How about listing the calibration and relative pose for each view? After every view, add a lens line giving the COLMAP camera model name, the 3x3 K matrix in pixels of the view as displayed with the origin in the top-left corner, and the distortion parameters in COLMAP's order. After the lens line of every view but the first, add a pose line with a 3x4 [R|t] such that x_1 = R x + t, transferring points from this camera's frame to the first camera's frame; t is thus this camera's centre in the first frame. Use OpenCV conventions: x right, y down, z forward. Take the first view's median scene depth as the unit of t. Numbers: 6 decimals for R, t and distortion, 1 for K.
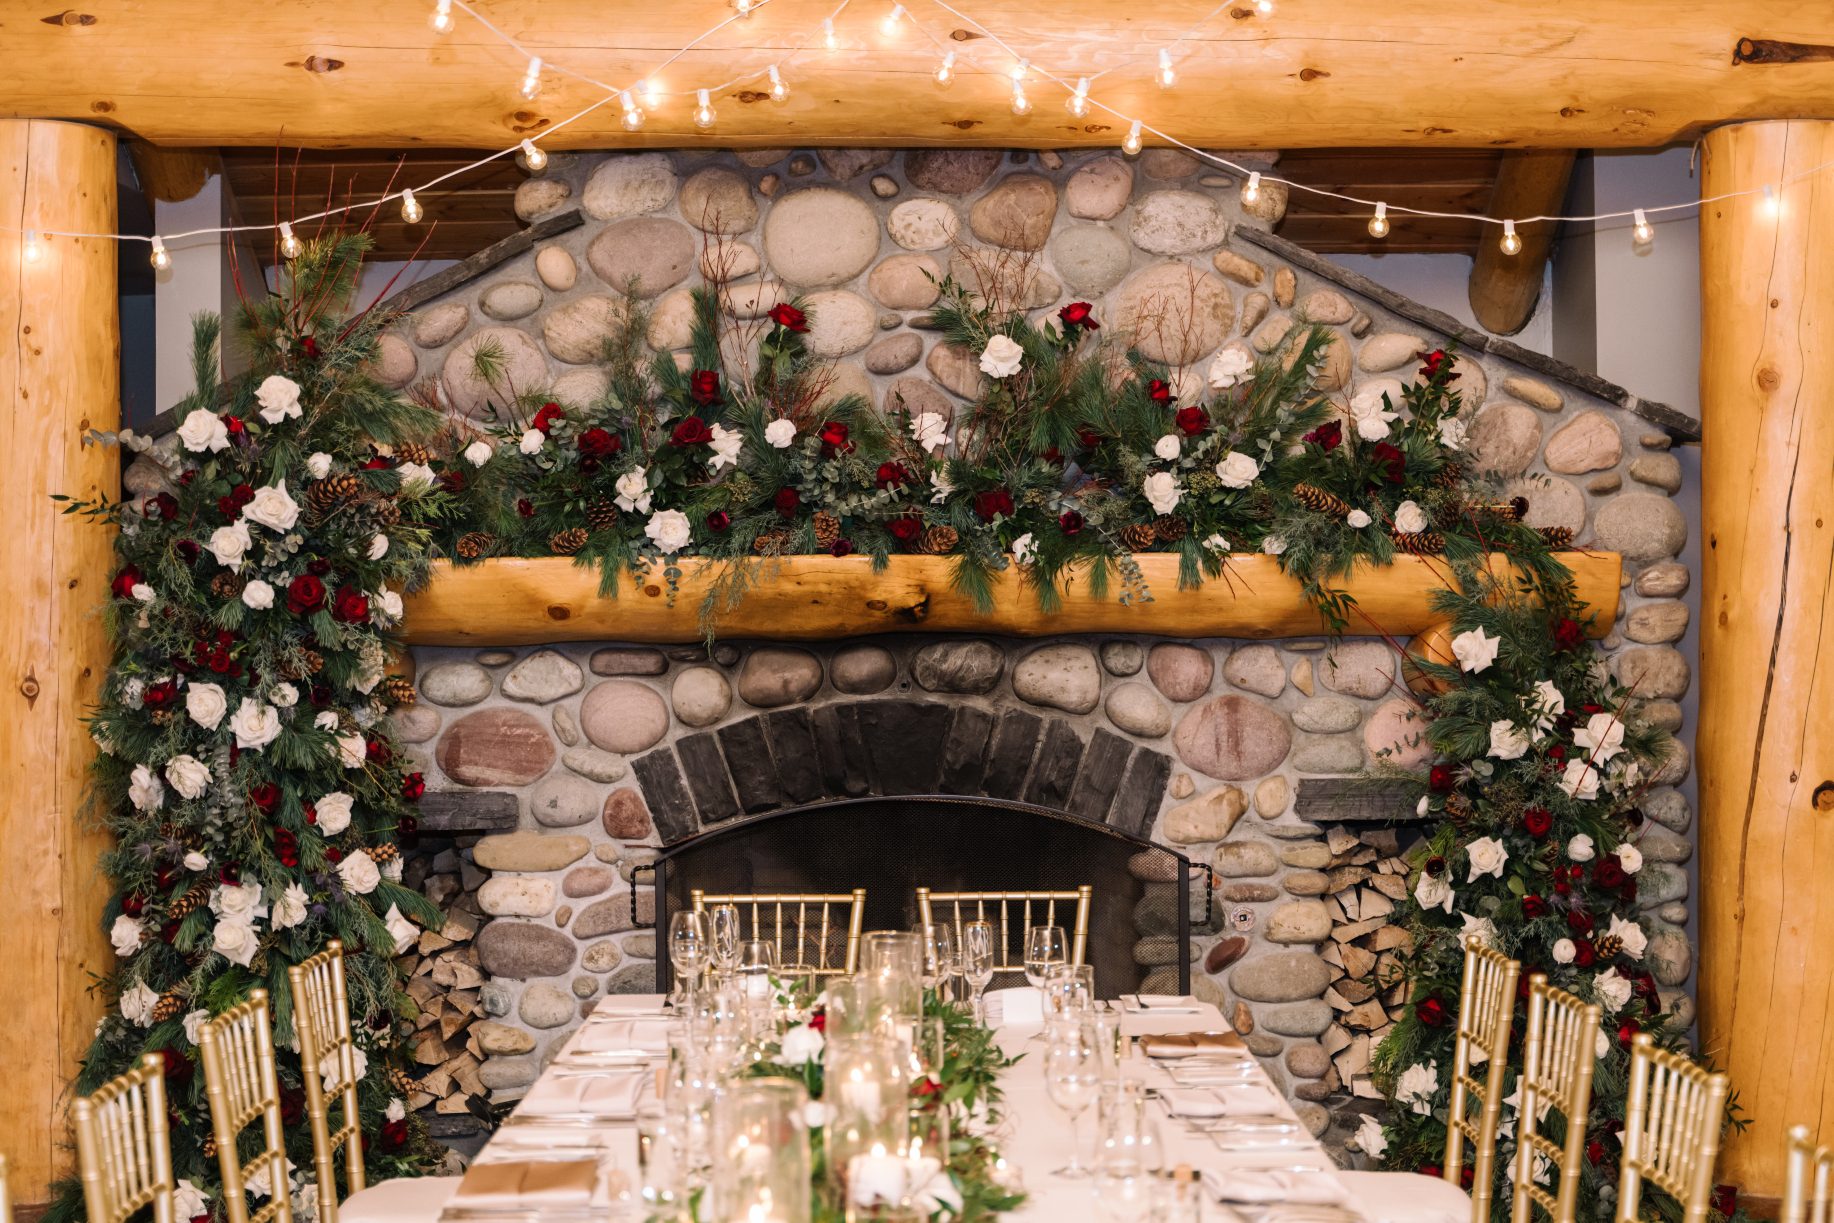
lens RADIAL K [[2786.2, 0, 918.3], [0, 2786.2, 577.6], [0, 0, 1]] dist [0.003209, -0.022860]
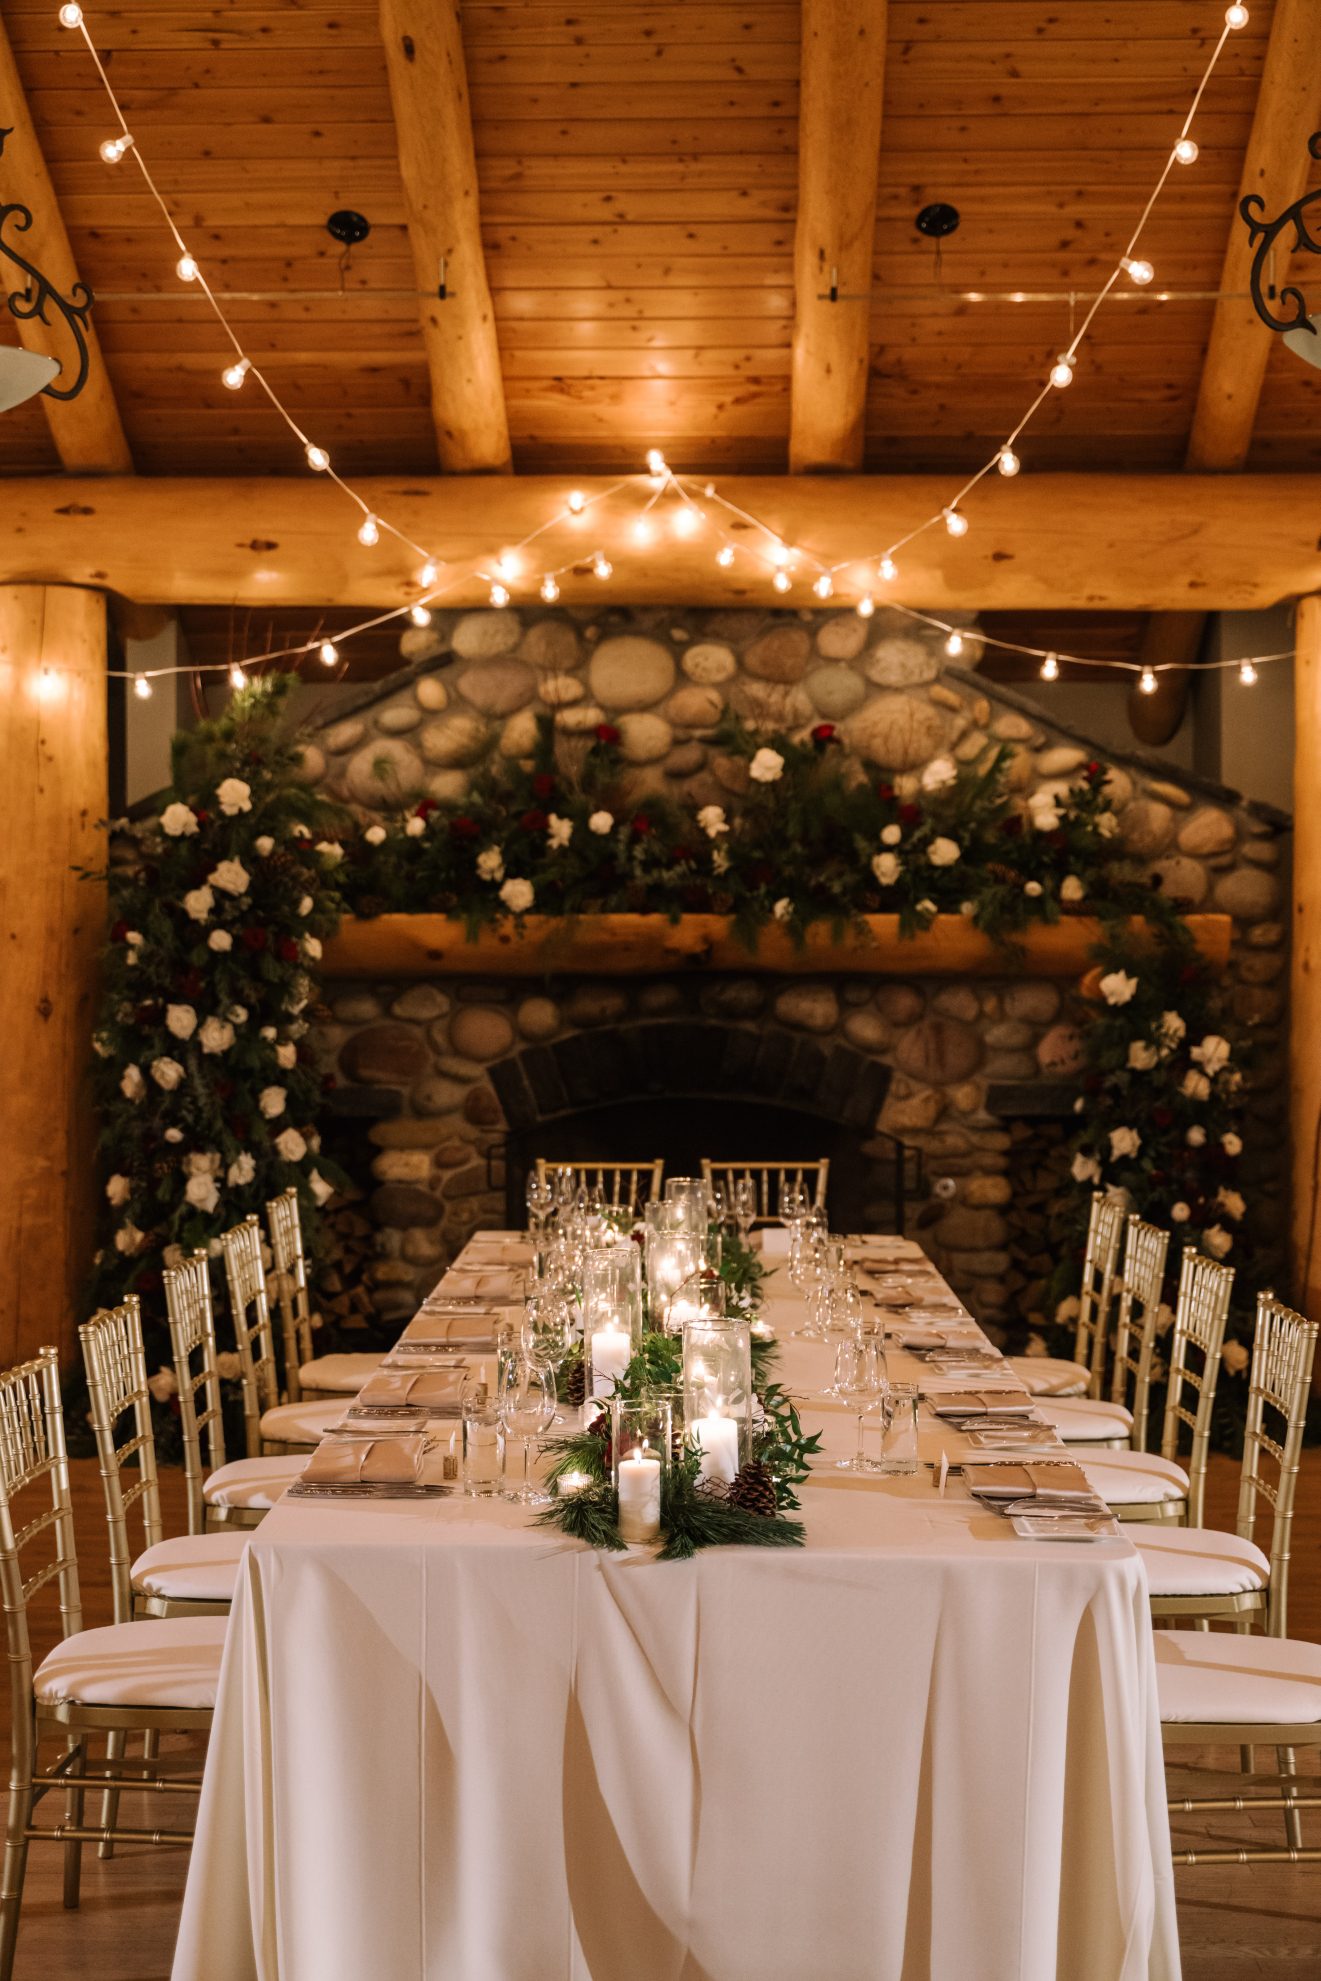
lens RADIAL K [[2537.8, 0, 627.8], [0, 2537.8, 992.6], [0, 0, 1]] dist [-0.002718, 0.023129]
pose [[0.999641, 0.007853, -0.025599, -0.004789], [-0.007109, 0.999553, 0.029032, -0.005538], [0.025816, -0.028840, 0.999251, -0.218495]]
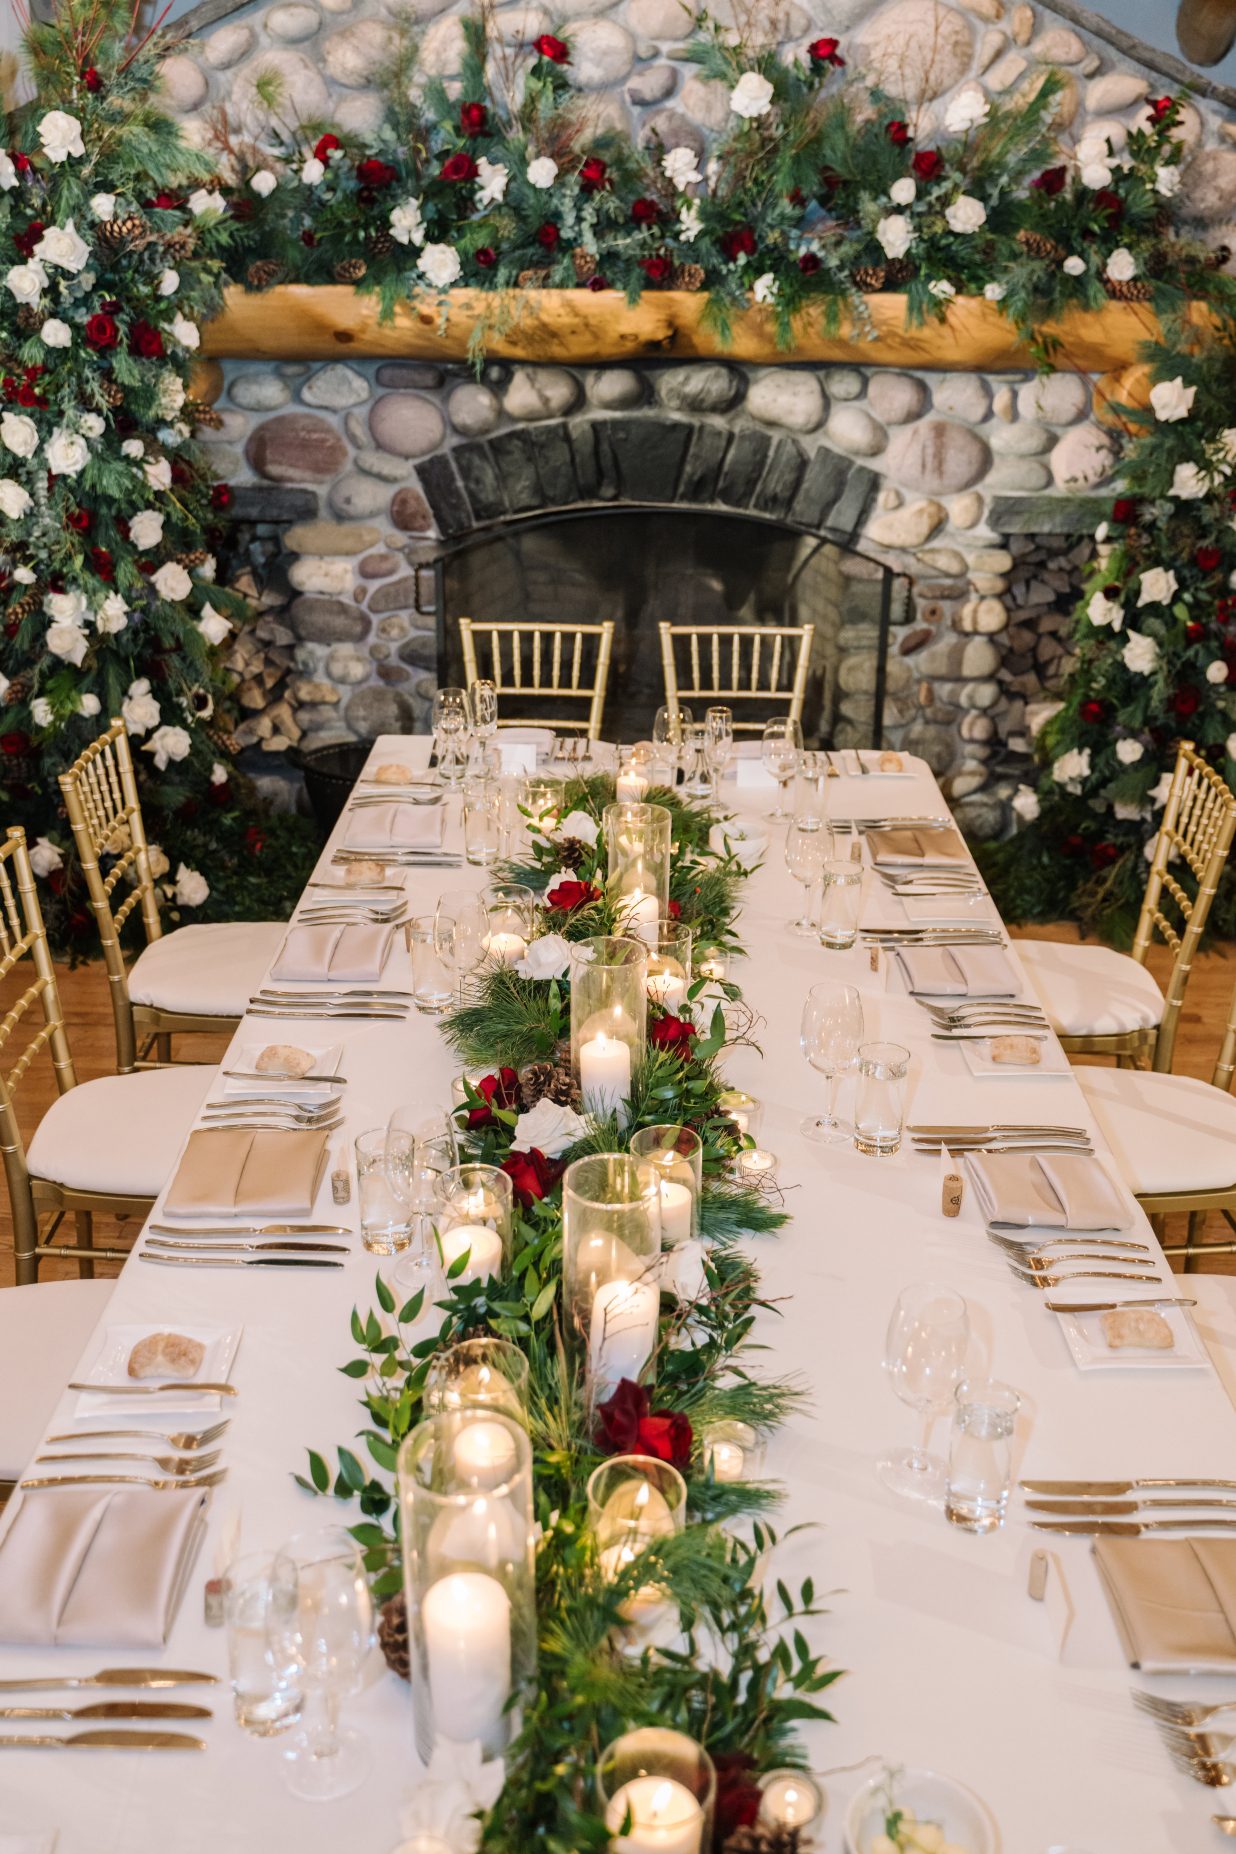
lens RADIAL K [[1766.5, 0, 615.9], [0, 1766.5, 849.2], [0, 0, 1]] dist [0.000818, 0.005832]
pose [[0.999603, 0.025605, -0.011784, -0.006624], [-0.019528, 0.930595, 0.365529, -0.057535], [0.020326, -0.365154, 0.930725, 0.271777]]
